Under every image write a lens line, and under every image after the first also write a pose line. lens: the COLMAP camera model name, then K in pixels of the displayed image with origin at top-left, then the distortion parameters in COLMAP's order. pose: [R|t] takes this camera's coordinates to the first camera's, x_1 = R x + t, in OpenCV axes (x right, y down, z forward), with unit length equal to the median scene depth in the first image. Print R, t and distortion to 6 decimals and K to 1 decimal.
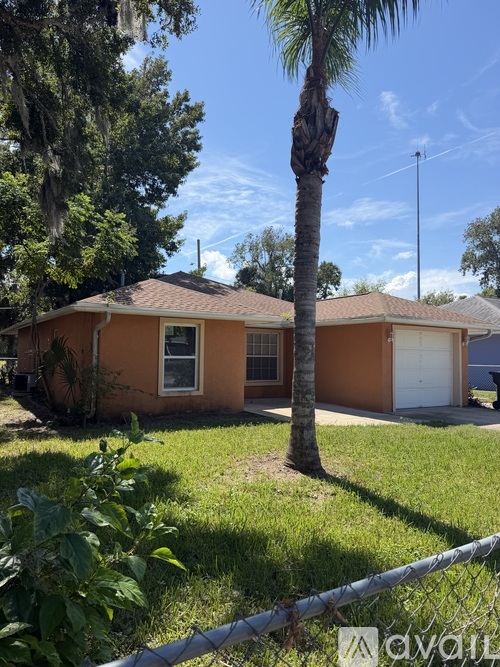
lens RADIAL K [[476.2, 0, 250.0], [0, 476.2, 333.5], [0, 0, 1]] dist [0.005186, -0.004921]
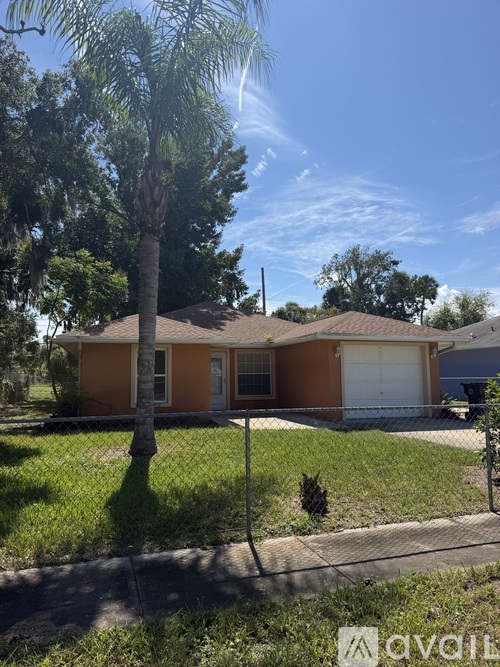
lens RADIAL K [[476.2, 0, 250.0], [0, 476.2, 333.5], [0, 0, 1]] dist [0.005186, -0.004921]
pose [[0.959429, -0.048750, -0.277703, 0.098242], [0.036659, 0.998147, -0.048571, 0.002309], [0.279556, 0.036420, 0.959438, -0.023815]]
